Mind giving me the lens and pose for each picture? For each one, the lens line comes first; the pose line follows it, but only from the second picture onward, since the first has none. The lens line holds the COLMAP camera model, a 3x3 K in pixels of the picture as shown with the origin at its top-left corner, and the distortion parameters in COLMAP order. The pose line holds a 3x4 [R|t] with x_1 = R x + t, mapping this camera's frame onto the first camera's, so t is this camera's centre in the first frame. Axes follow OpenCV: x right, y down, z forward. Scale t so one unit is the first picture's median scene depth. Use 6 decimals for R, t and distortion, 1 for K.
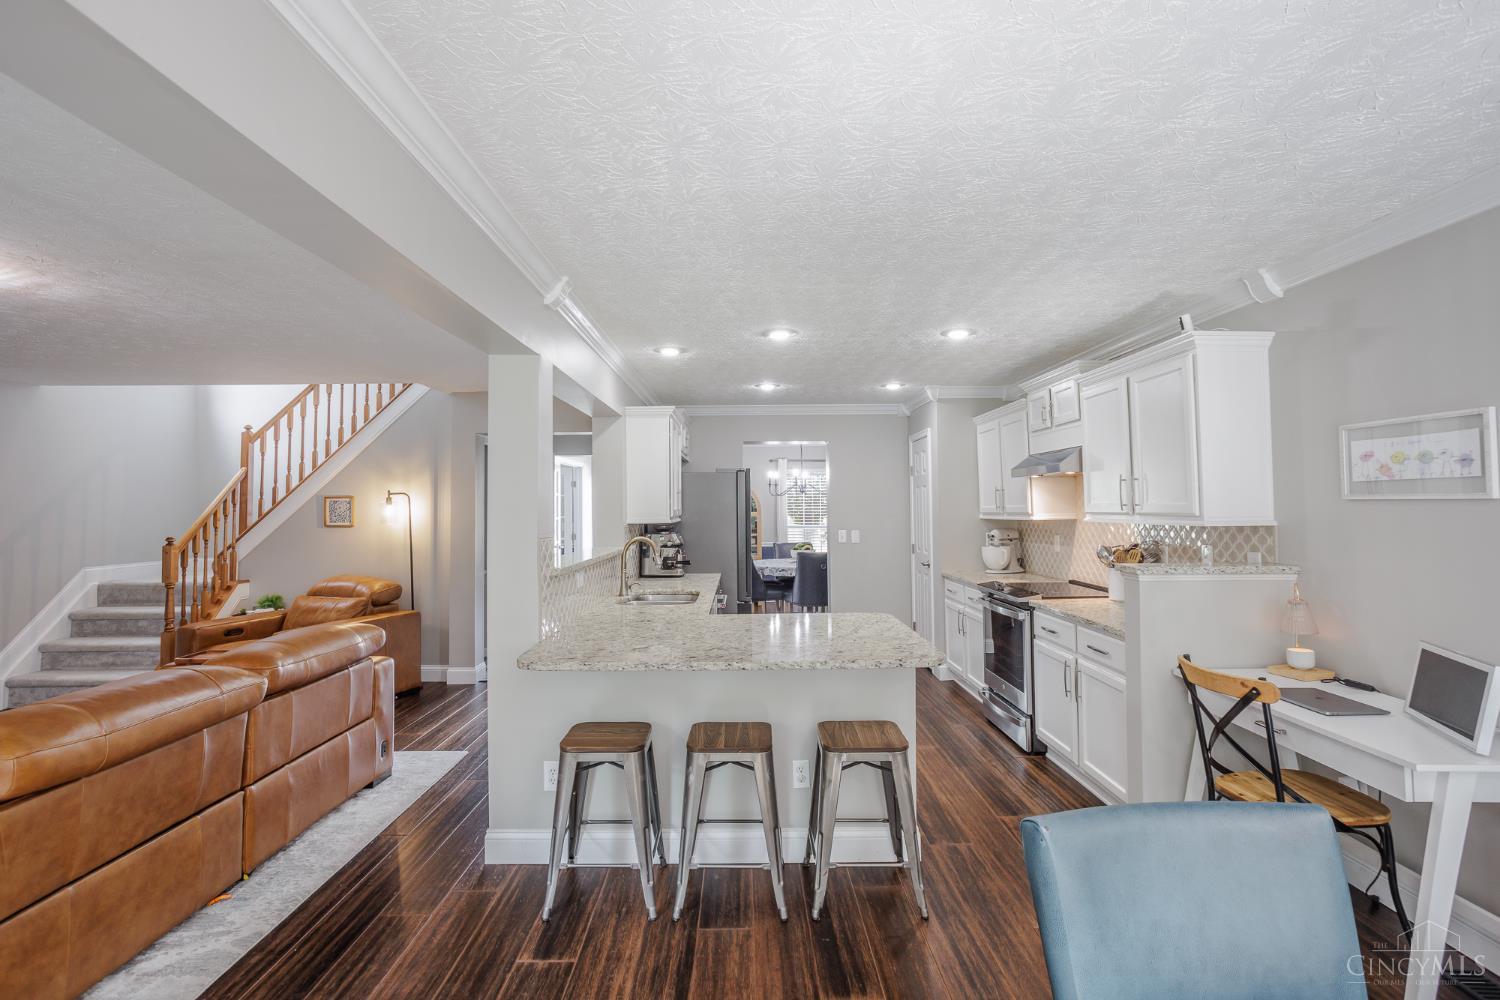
lens RADIAL K [[719.5, 0, 748.7], [0, 719.5, 493.3], [0, 0, 1]] dist [-0.055946, 0.038214]
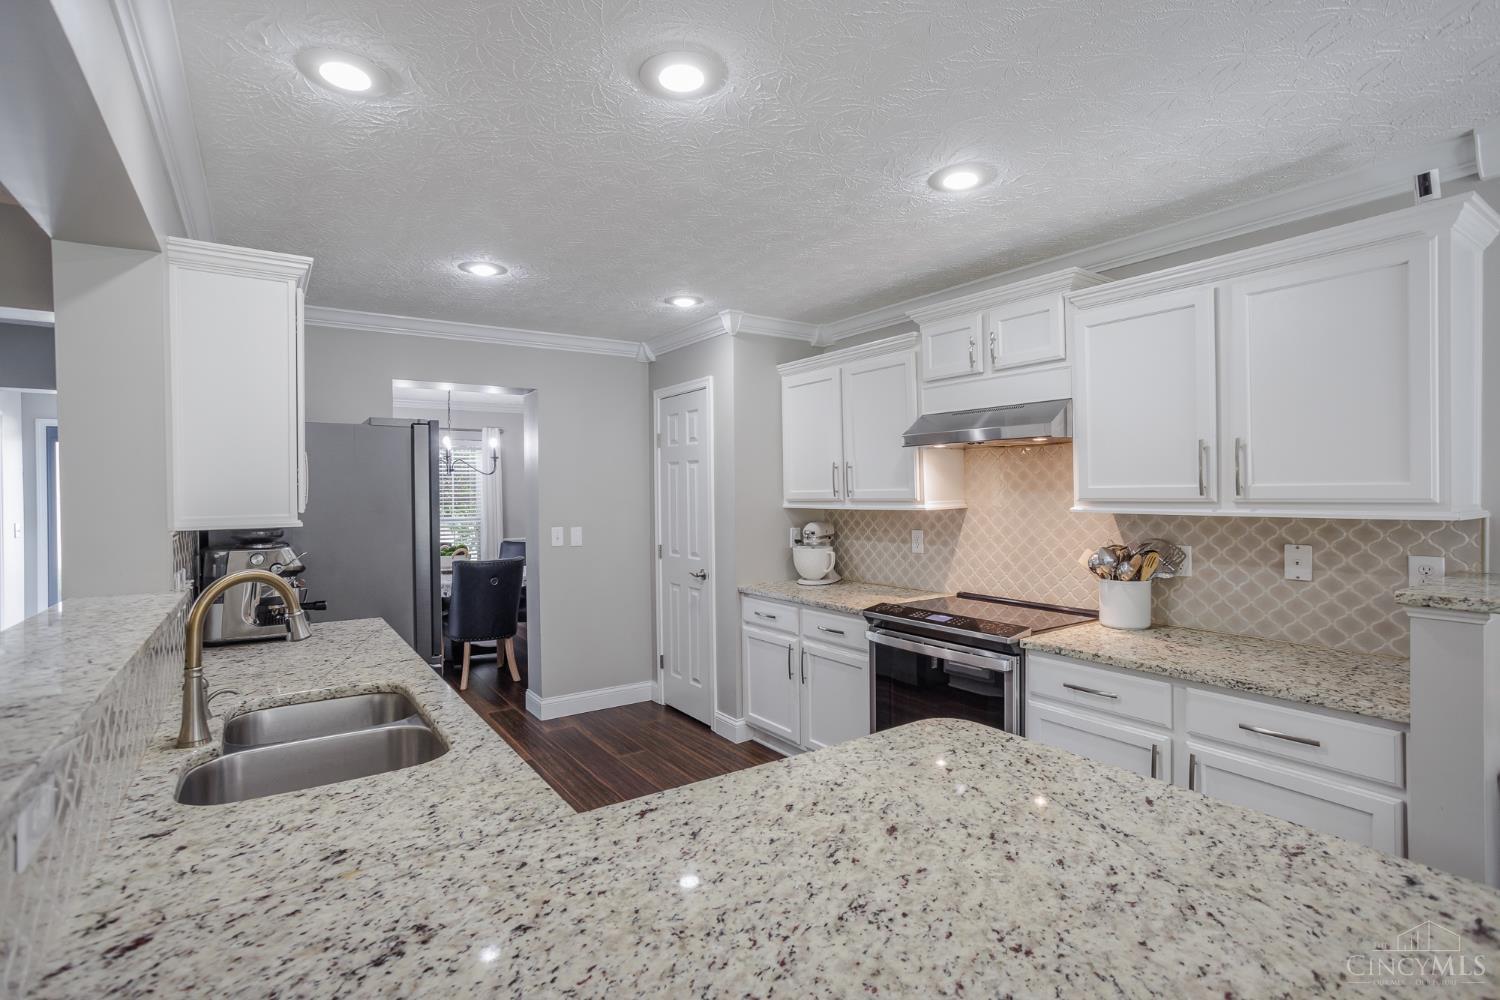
lens RADIAL K [[719.5, 0, 748.7], [0, 719.5, 493.3], [0, 0, 1]] dist [-0.055946, 0.038214]
pose [[0.829311, 0.000887, 0.558787, -0.129802], [-0.010796, 0.999838, 0.014435, 0.013328], [-0.558683, -0.018004, 0.829186, 0.522661]]
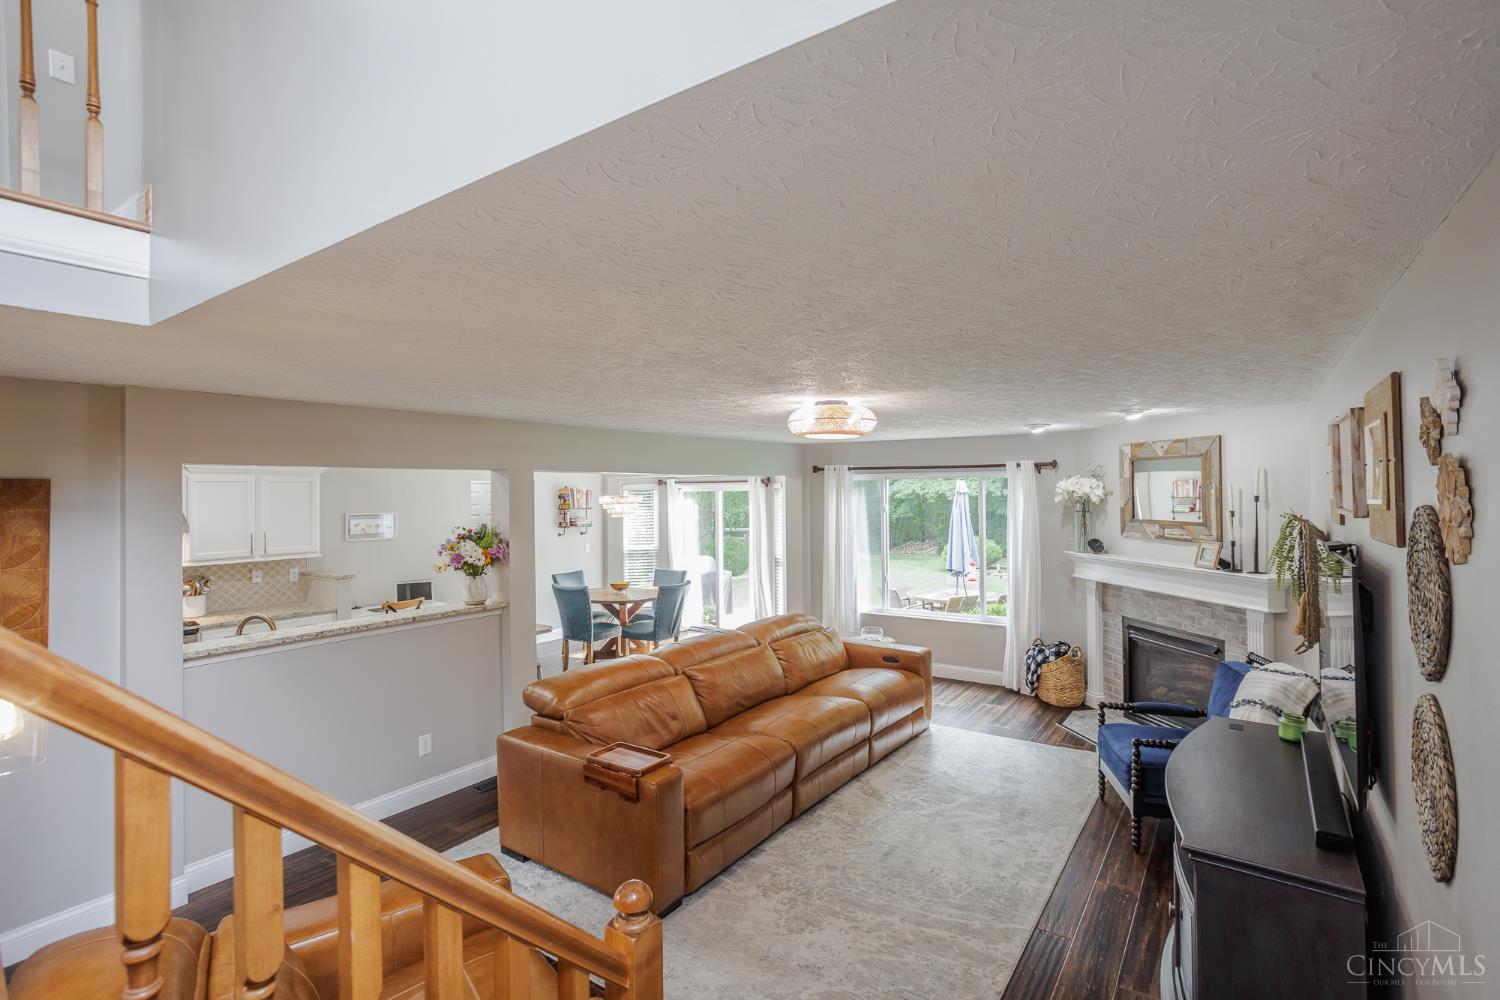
lens RADIAL K [[719.5, 0, 748.7], [0, 719.5, 493.3], [0, 0, 1]] dist [-0.055946, 0.038214]
pose [[-0.817651, 0.013868, 0.575547, -1.070242], [0.004975, 0.999843, -0.017024, -0.065592], [-0.575692, -0.011057, -0.817592, 1.275226]]
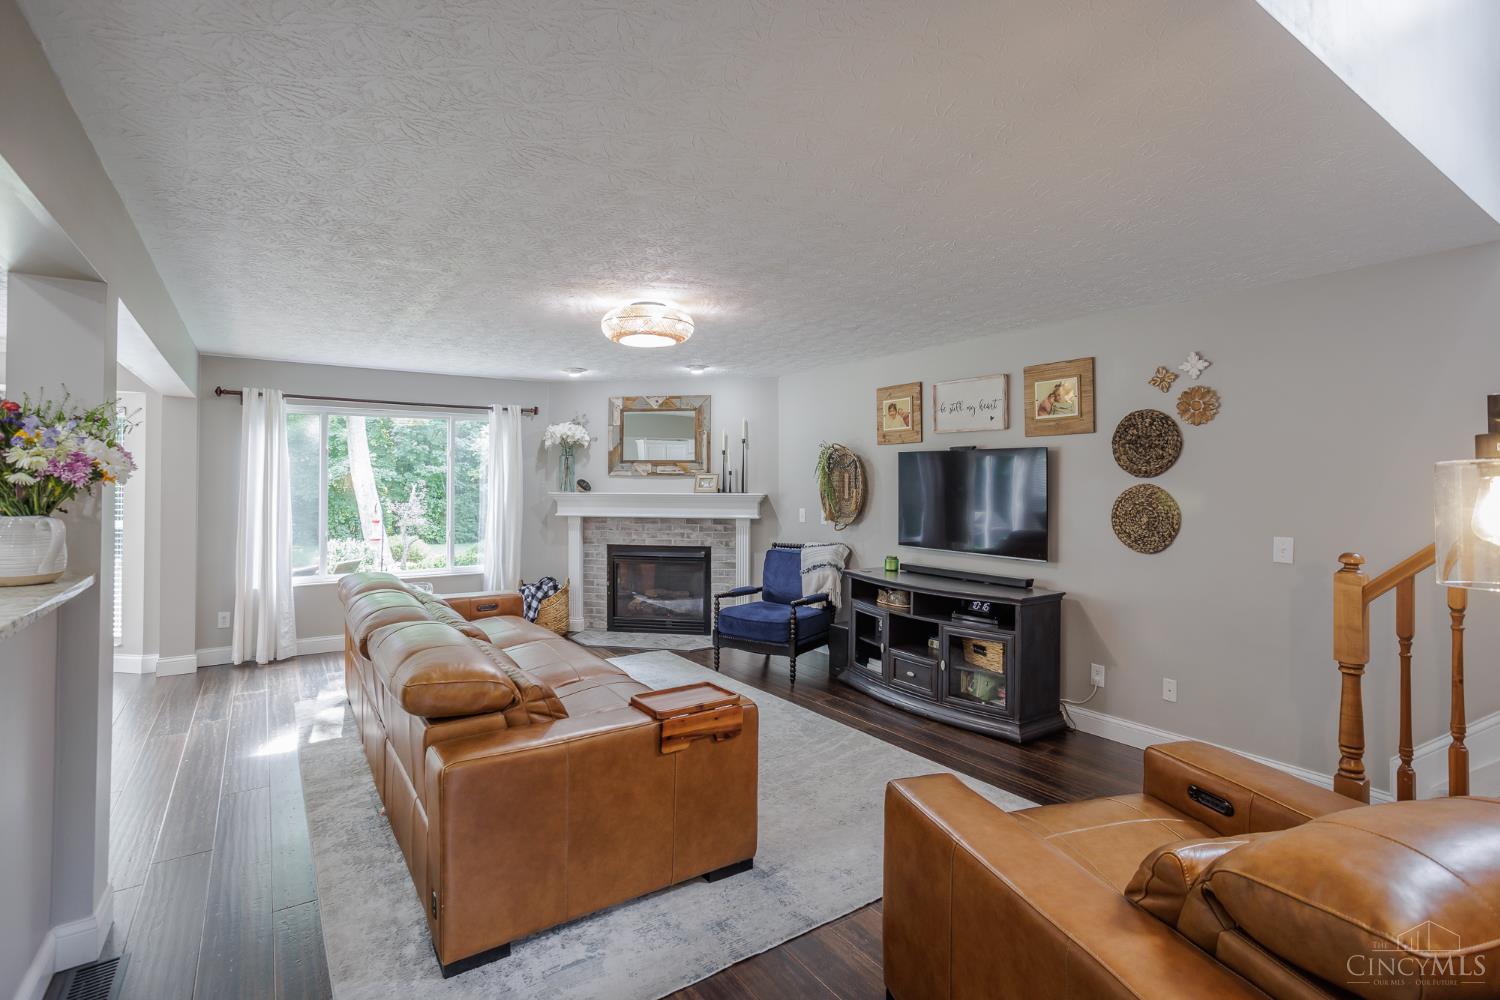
lens RADIAL K [[719.5, 0, 748.7], [0, 719.5, 493.3], [0, 0, 1]] dist [-0.055946, 0.038214]
pose [[-0.826328, 0.017633, -0.562913, -0.299196], [0.014858, 0.999844, 0.009509, 0.017570], [0.562993, -0.000506, -0.826462, 1.252592]]
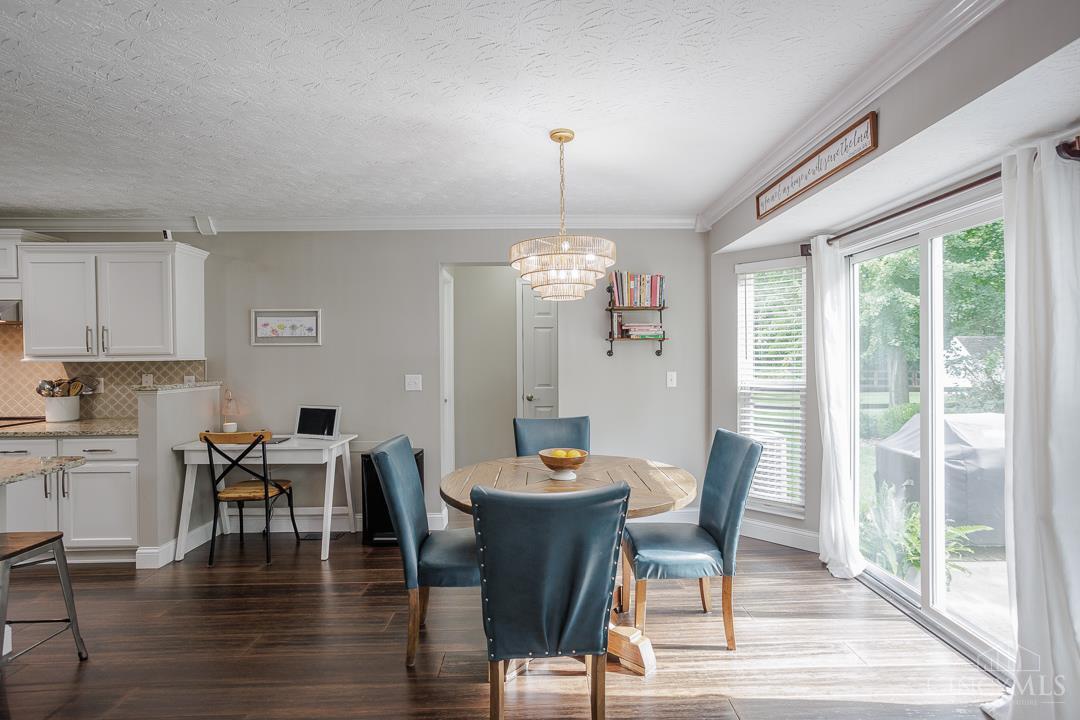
lens RADIAL K [[507.9, 0, 562.6], [0, 507.9, 353.7], [0, 0, 1]] dist [-0.053843, 0.020948]
pose [[-0.044979, 0.011917, 0.998917, -0.350774], [-0.009805, 0.999875, -0.012370, 0.023068], [-0.998940, -0.010351, -0.044857, 0.092017]]
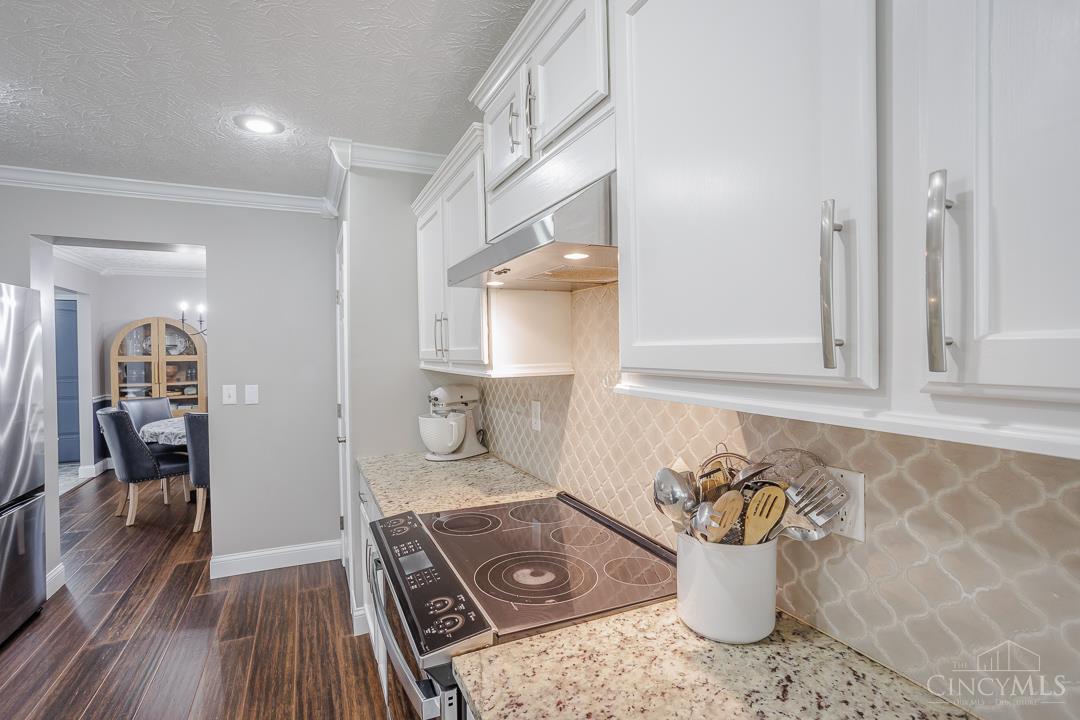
lens RADIAL K [[518.0, 0, 539.1], [0, 518.0, 355.2], [0, 0, 1]] dist [-0.055946, 0.038214]
pose [[0.912723, 0.003415, 0.408564, 0.285697], [-0.014487, 0.999607, 0.024009, 0.013664], [-0.408322, -0.027833, 0.912414, 0.670199]]
